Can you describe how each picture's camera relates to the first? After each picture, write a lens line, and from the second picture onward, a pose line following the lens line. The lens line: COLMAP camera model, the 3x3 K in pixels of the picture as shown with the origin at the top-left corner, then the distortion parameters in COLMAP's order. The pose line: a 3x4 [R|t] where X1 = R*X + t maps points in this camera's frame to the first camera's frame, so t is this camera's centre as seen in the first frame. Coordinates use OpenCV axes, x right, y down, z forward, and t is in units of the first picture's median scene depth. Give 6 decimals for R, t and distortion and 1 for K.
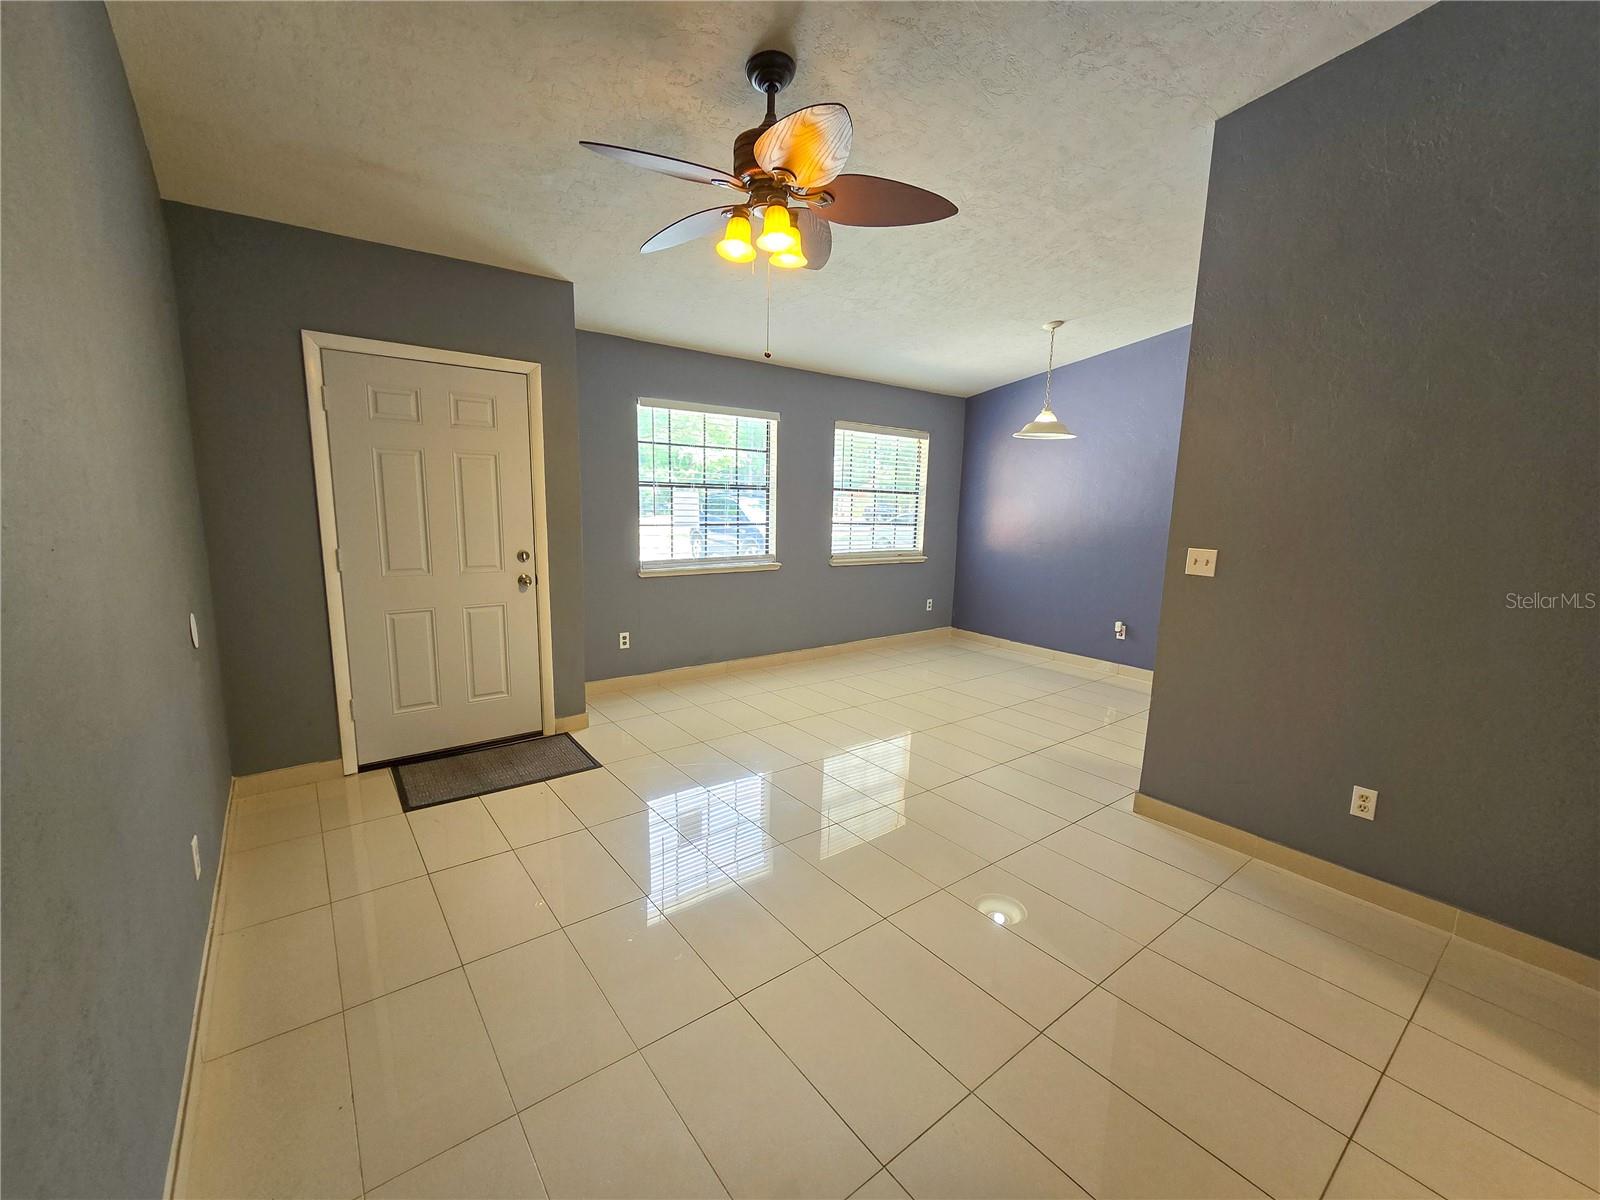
lens RADIAL K [[661.3, 0, 790.1], [0, 661.3, 601.2], [0, 0, 1]] dist [0.001293, 0.000249]
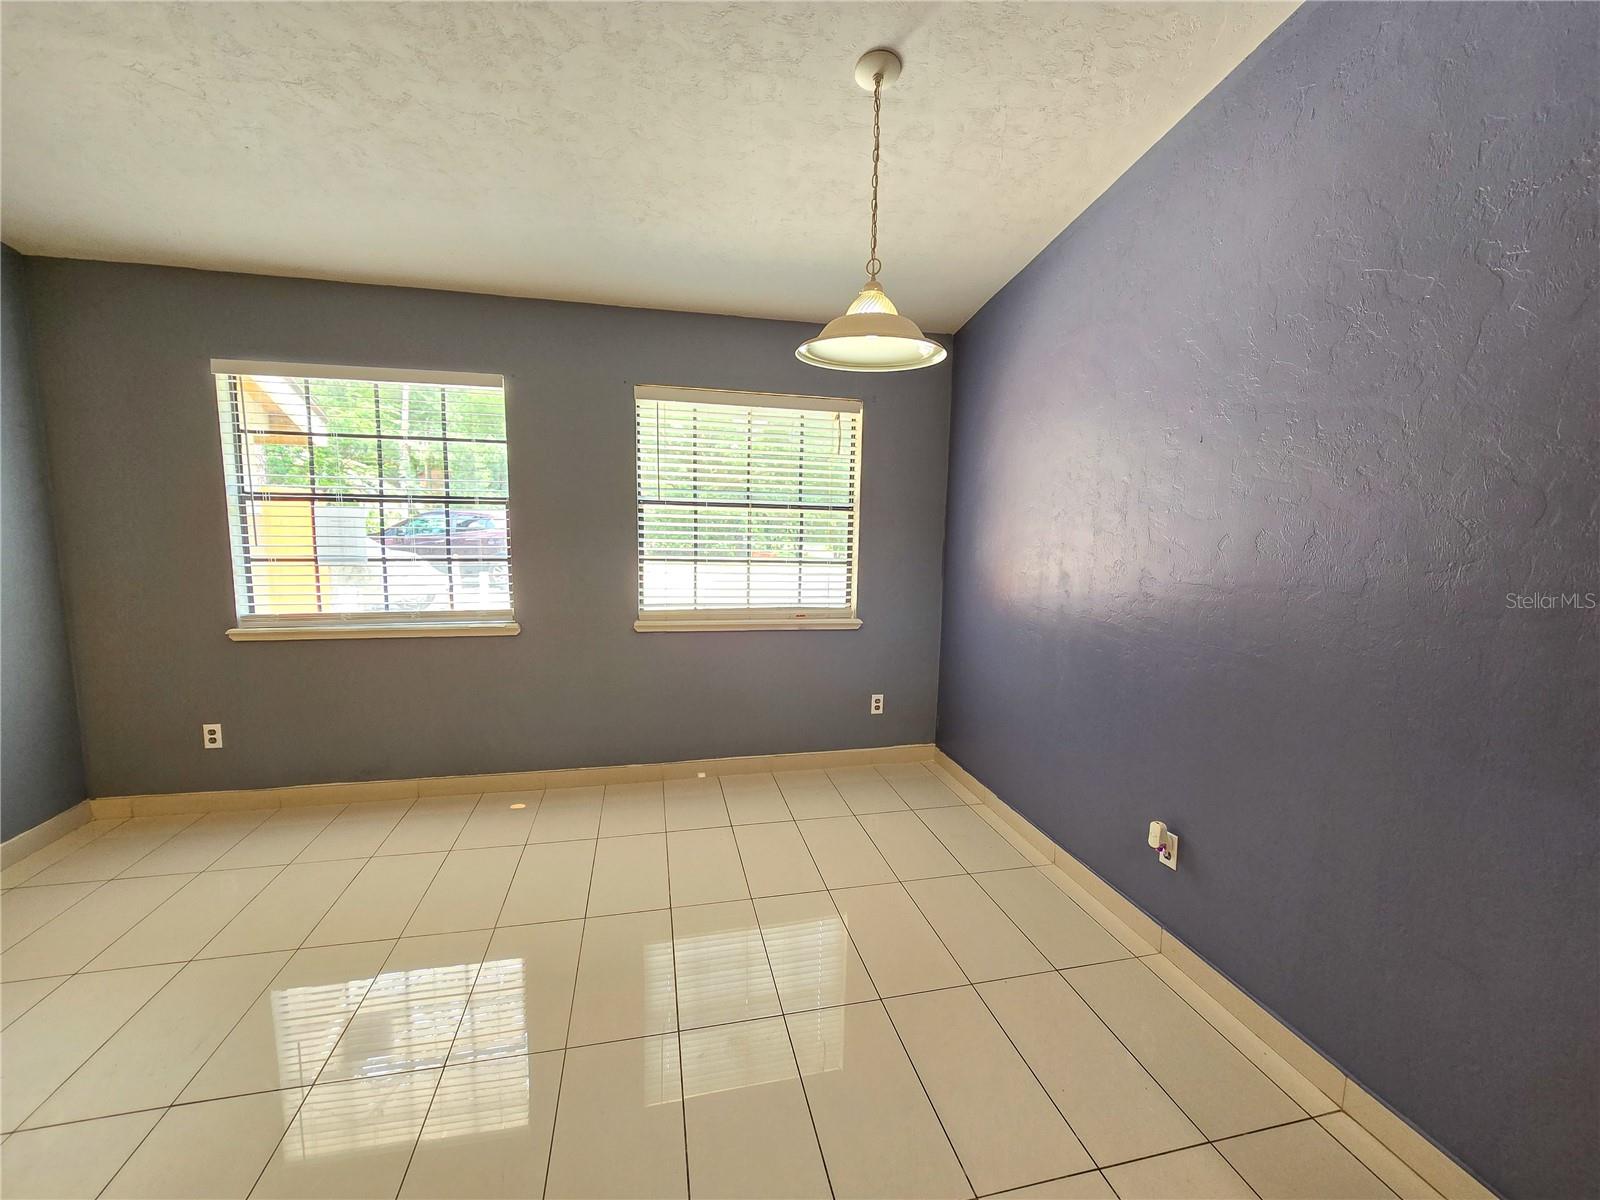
lens RADIAL K [[661.3, 0, 805.4], [0, 661.3, 604.3], [0, 0, 1]] dist [0.001293, 0.000249]
pose [[0.911796, 0.048914, -0.407719, 0.457859], [-0.060992, 0.997999, -0.016669, -0.080402], [0.406088, 0.040066, 0.912955, 0.543696]]
